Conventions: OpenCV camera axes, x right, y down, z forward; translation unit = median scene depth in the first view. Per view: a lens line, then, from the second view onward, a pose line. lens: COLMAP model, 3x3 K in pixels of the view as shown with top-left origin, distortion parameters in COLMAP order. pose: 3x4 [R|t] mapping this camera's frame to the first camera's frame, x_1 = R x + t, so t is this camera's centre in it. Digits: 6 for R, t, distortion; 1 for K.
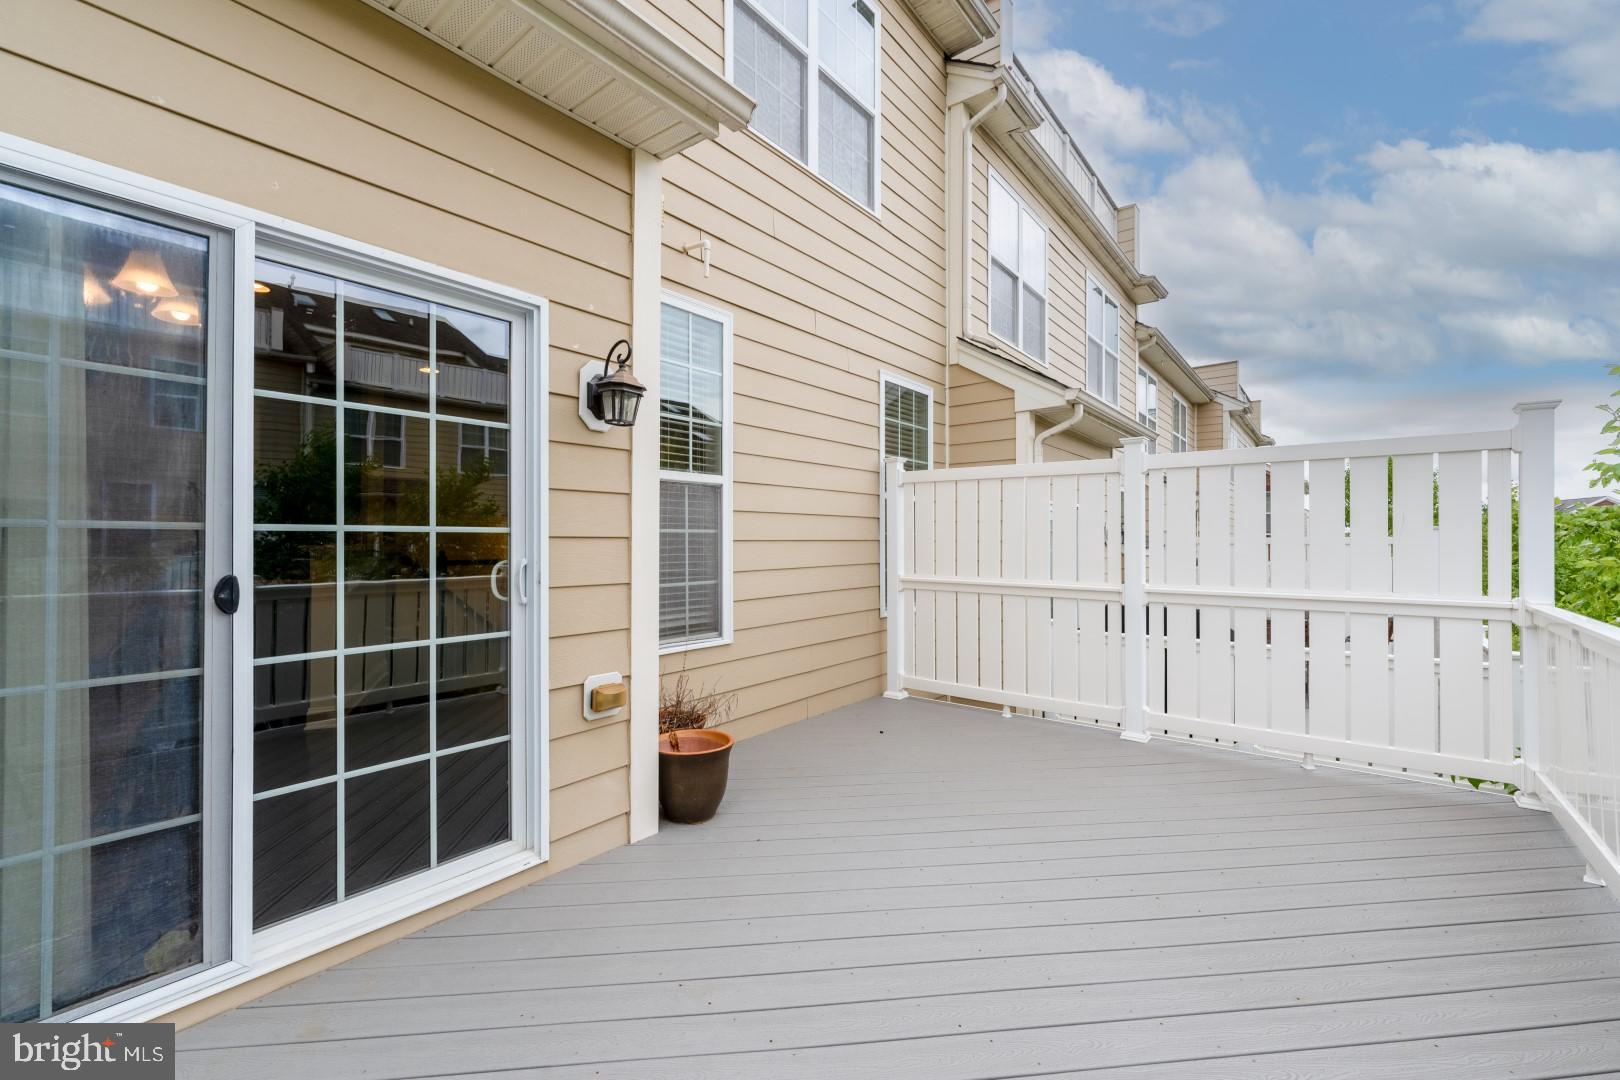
lens RADIAL K [[668.7, 0, 807.9], [0, 668.7, 537.3], [0, 0, 1]] dist [-0.000427, -0.000302]
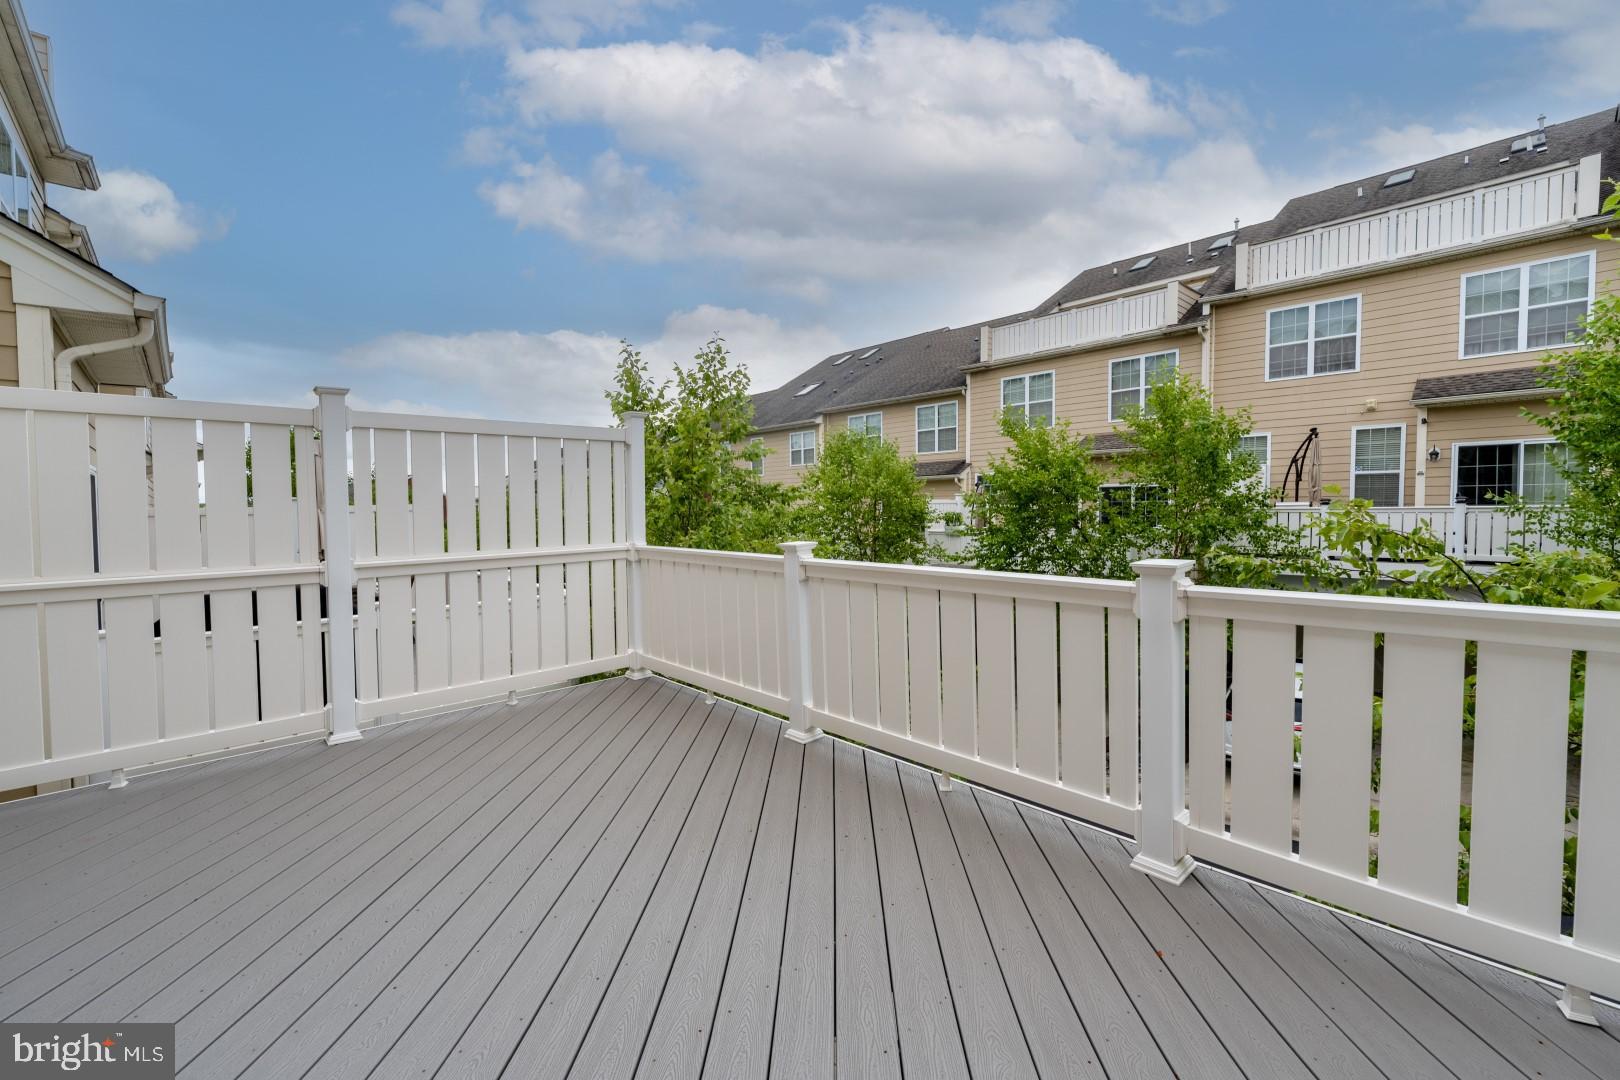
lens RADIAL K [[668.7, 0, 811.5], [0, 668.7, 526.7], [0, 0, 1]] dist [-0.000427, -0.000302]
pose [[0.151536, -0.041132, 0.987596, -0.193502], [0.017125, 0.999093, 0.038983, 0.002838], [-0.988303, 0.011006, 0.152103, 0.204269]]
